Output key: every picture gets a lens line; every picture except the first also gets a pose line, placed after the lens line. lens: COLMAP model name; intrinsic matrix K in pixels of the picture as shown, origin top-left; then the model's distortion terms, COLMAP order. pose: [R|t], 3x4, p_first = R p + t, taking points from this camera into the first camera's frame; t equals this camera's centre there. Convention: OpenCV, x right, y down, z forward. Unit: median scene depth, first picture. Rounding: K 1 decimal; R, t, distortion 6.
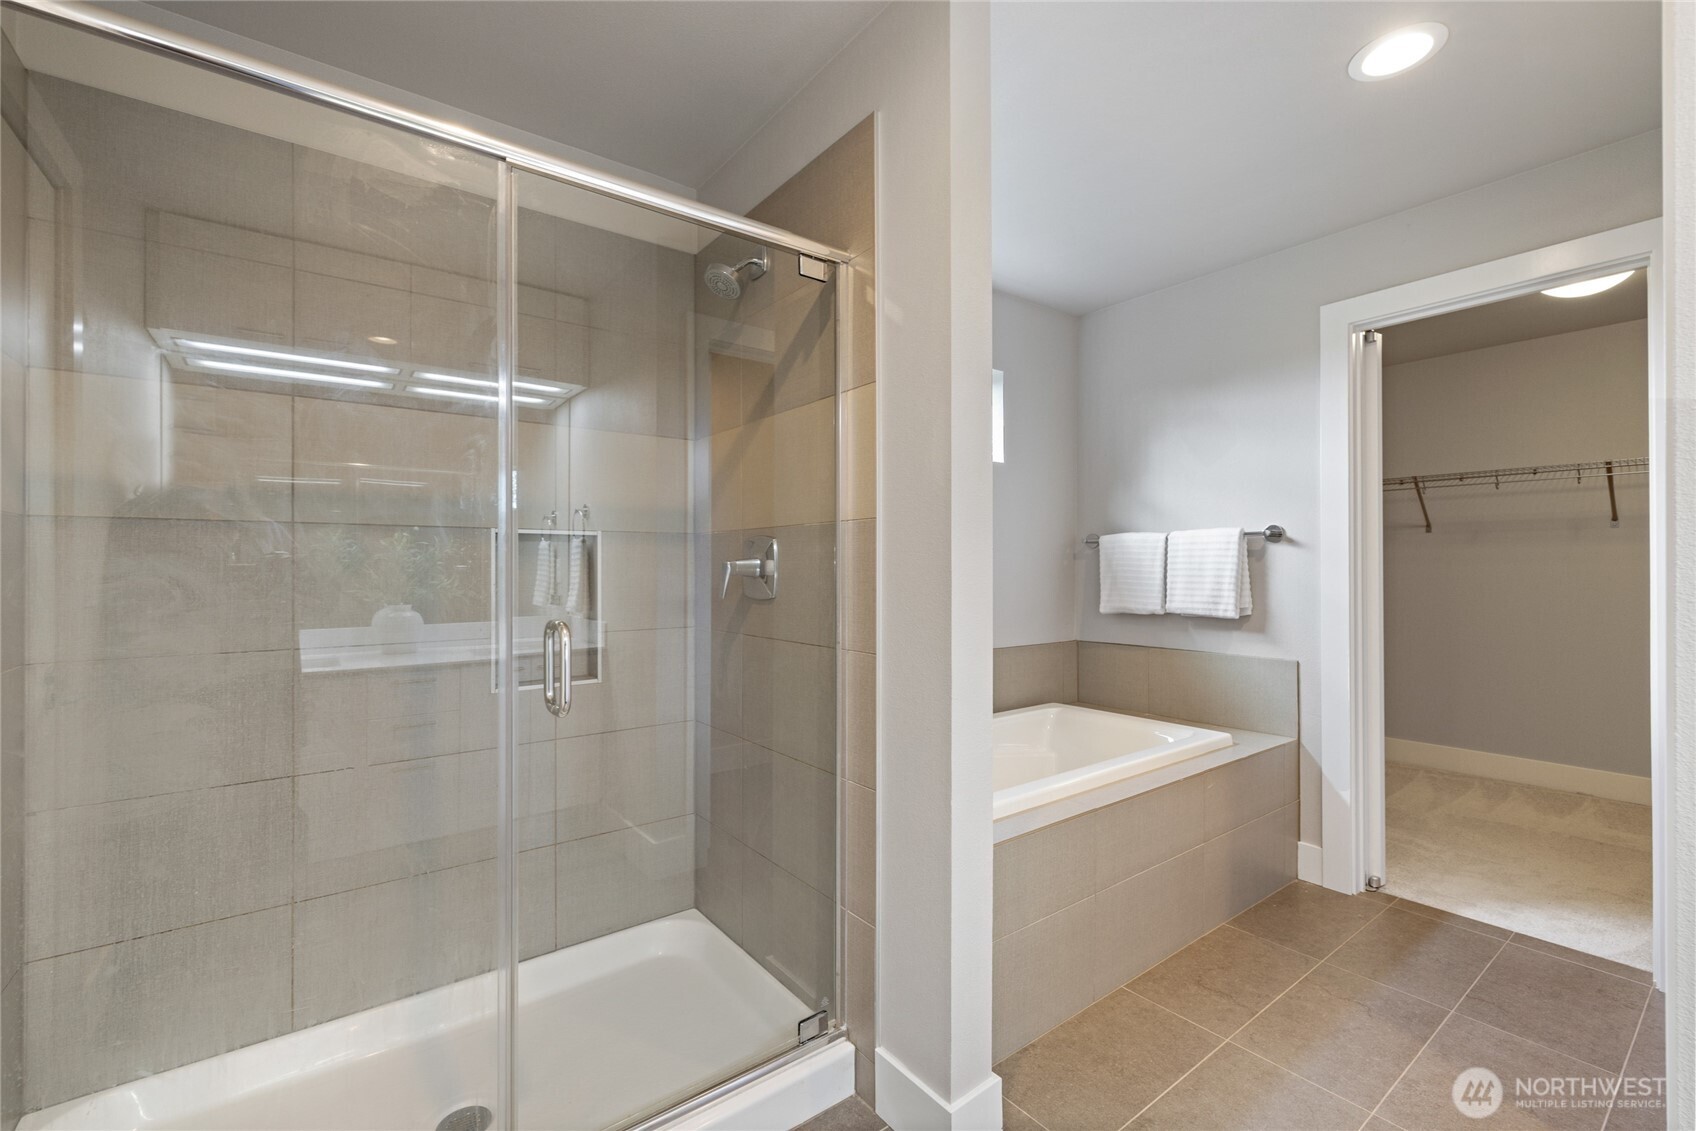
lens RADIAL K [[721.0, 0, 847.3], [0, 721.0, 561.4], [0, 0, 1]] dist [0.000940, -0.001118]
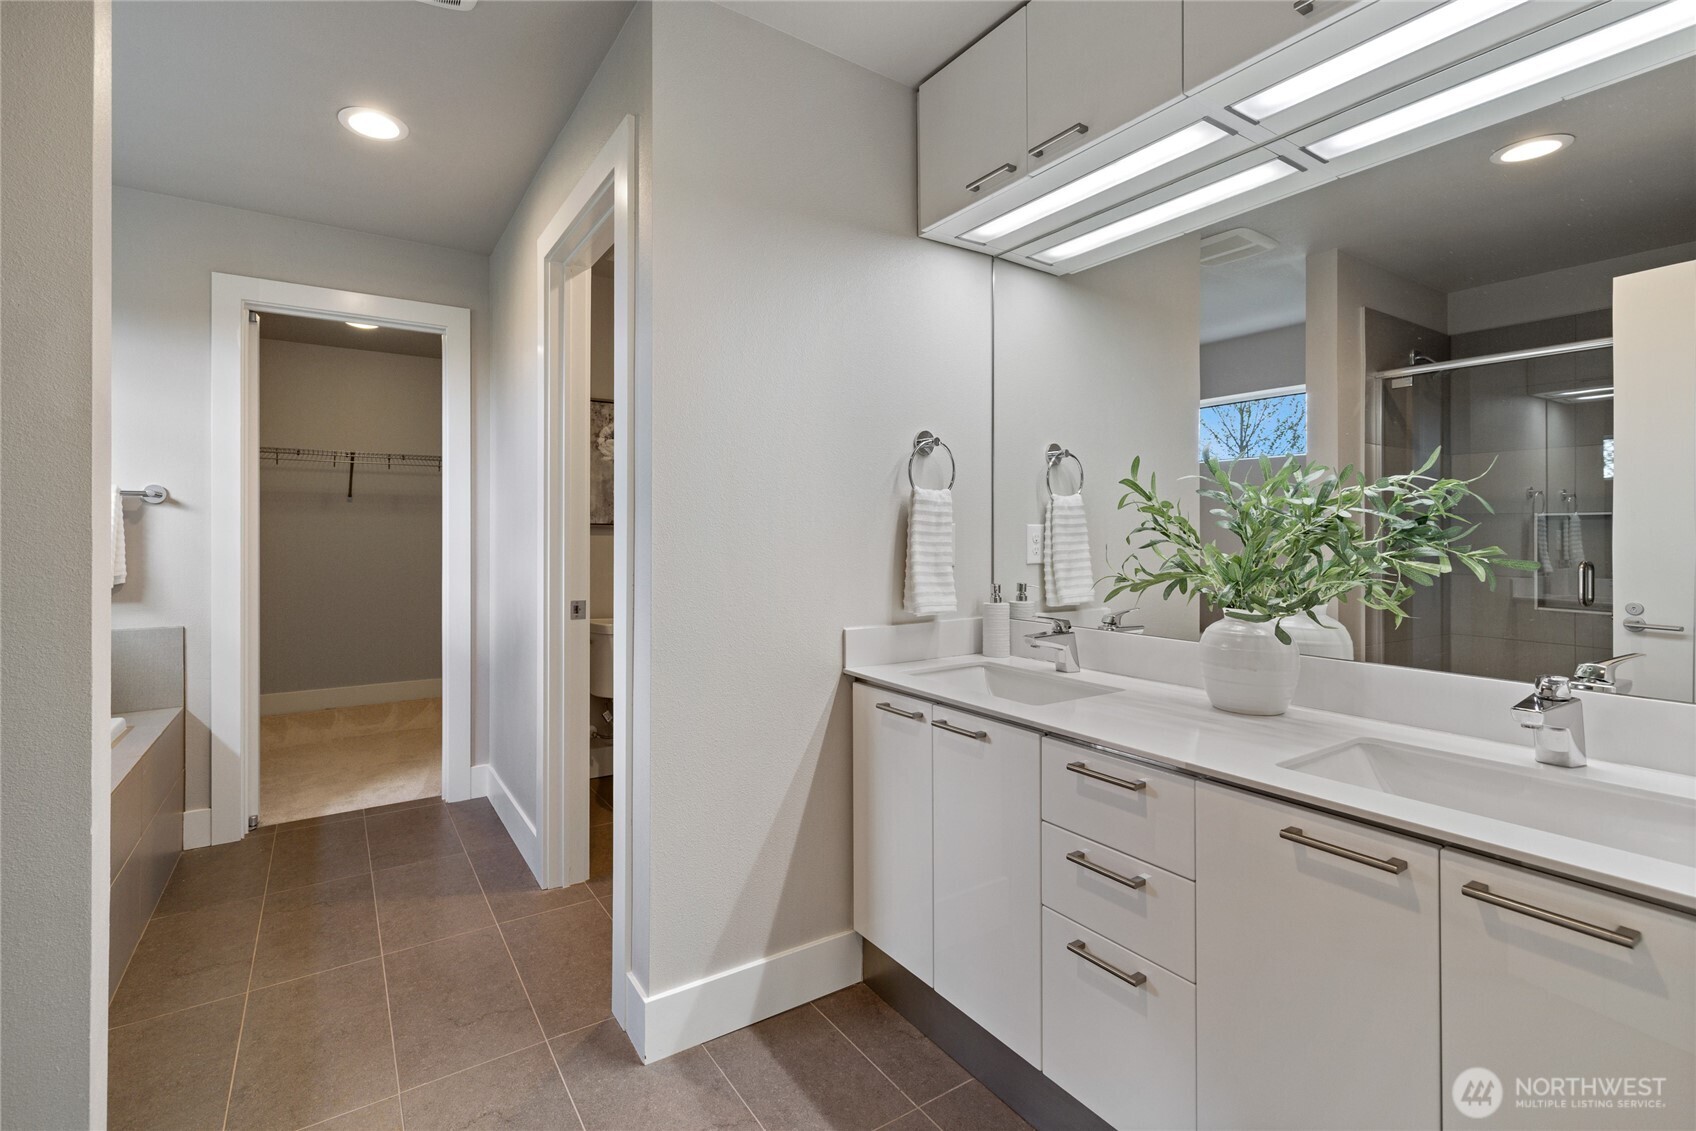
lens RADIAL K [[721.0, 0, 796.3], [0, 721.0, 533.4], [0, 0, 1]] dist [0.000940, -0.001118]
pose [[0.091617, -0.004680, 0.995783, -0.268913], [0.001765, 0.999988, 0.004537, 0.009524], [-0.995793, 0.001342, 0.091624, 0.089313]]
